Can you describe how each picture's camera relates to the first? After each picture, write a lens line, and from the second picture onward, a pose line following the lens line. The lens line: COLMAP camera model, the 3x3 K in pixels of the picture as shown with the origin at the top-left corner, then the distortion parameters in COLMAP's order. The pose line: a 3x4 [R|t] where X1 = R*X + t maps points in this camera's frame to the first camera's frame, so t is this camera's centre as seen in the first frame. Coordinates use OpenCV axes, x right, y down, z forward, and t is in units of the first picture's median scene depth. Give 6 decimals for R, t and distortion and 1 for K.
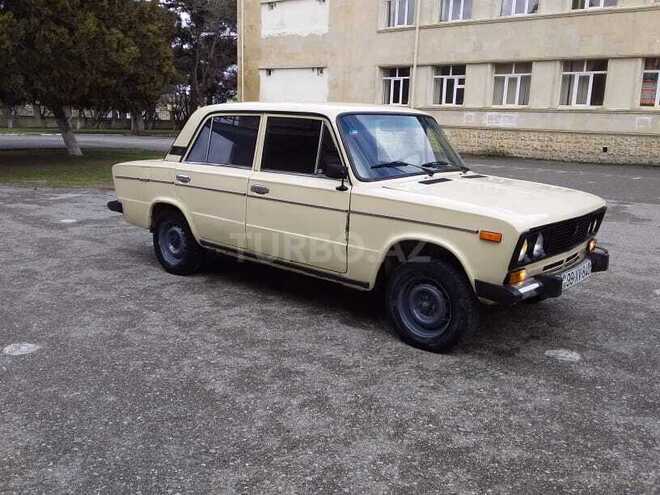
lens RADIAL K [[603.3, 0, 332.2], [0, 603.3, 236.1], [0, 0, 1]] dist [0.087334, -0.177530]
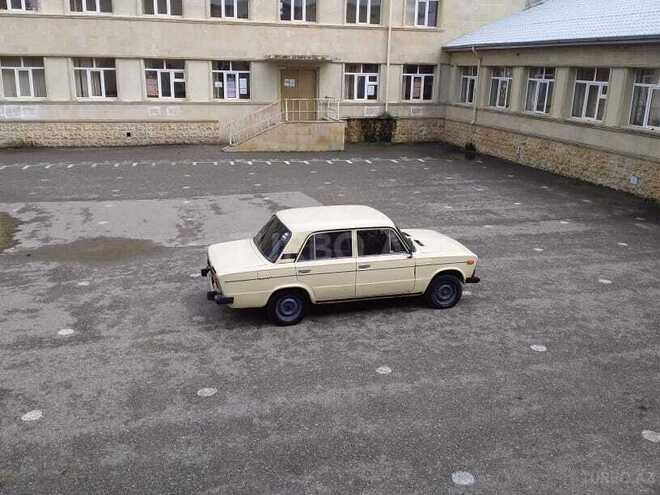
lens RADIAL K [[608.0, 0, 332.2], [0, 608.0, 229.0], [0, 0, 1]] dist [0.085538, -0.181148]
pose [[0.549030, -0.238790, 0.800965, -1.377604], [0.160438, 0.970607, 0.179392, -0.448342], [-0.820259, 0.030014, 0.571204, -0.074288]]
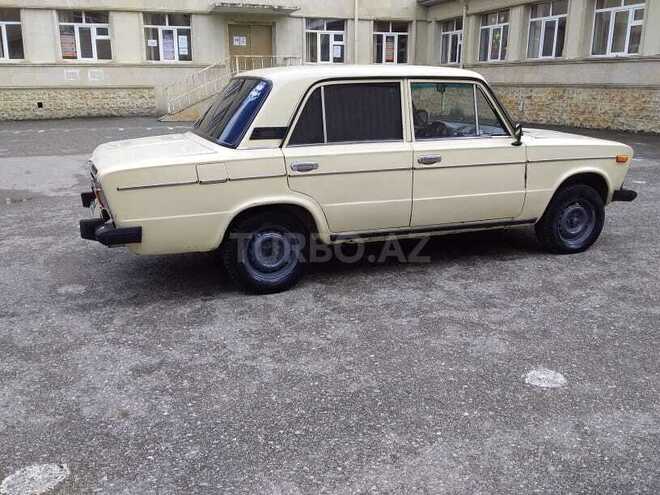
lens RADIAL K [[603.3, 0, 332.2], [0, 603.3, 236.1], [0, 0, 1]] dist [0.087334, -0.177530]
pose [[0.476200, -0.249867, 0.843090, -0.789662], [0.184293, 0.965845, 0.182154, -0.124289], [-0.859808, 0.068634, 0.505984, 0.497580]]
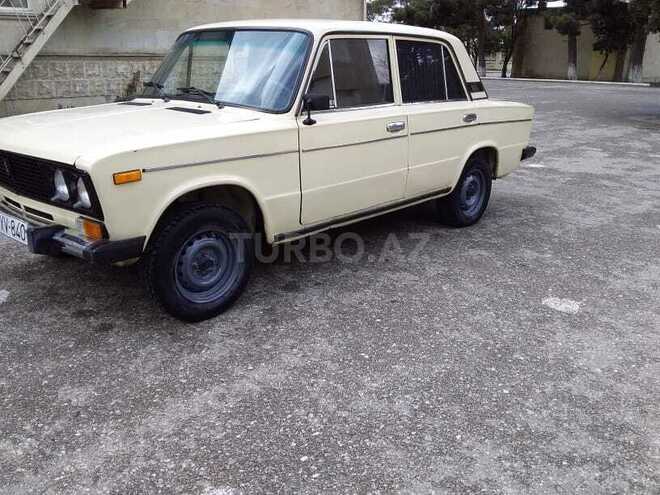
lens RADIAL K [[608.0, 0, 332.2], [0, 608.0, 229.0], [0, 0, 1]] dist [0.085538, -0.181148]
pose [[-0.050420, 0.242089, -0.968943, 0.762831], [-0.205735, 0.946852, 0.247275, -0.141375], [0.977308, 0.211813, 0.002066, 0.933909]]
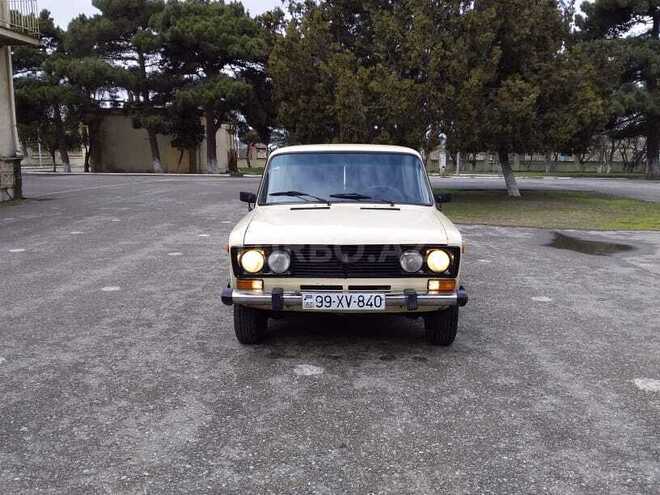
lens RADIAL K [[611.4, 0, 332.3], [0, 611.4, 214.9], [0, 0, 1]] dist [0.095578, -0.189303]
pose [[0.628671, 0.049259, -0.776110, 0.791666], [-0.132195, 0.990236, -0.044233, -0.022093], [0.766353, 0.130406, 0.629044, 0.200744]]
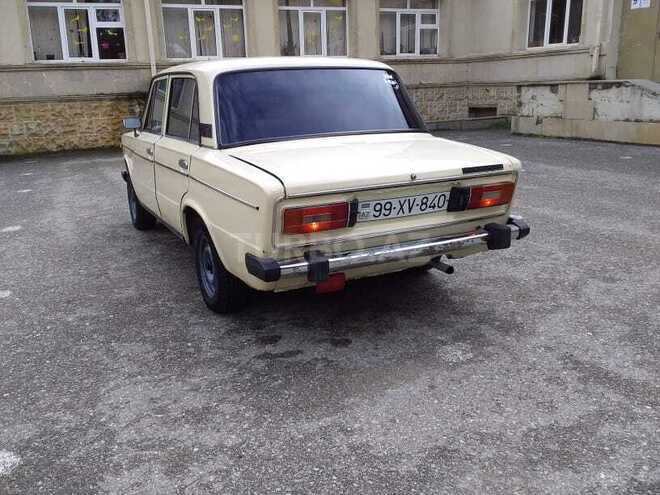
lens RADIAL K [[608.0, 0, 332.2], [0, 608.0, 229.0], [0, 0, 1]] dist [0.085538, -0.181148]
pose [[-0.916249, -0.092415, 0.389803, -0.435344], [0.081377, 0.909806, 0.406978, -0.306892], [-0.392256, 0.404615, -0.826089, 1.574751]]
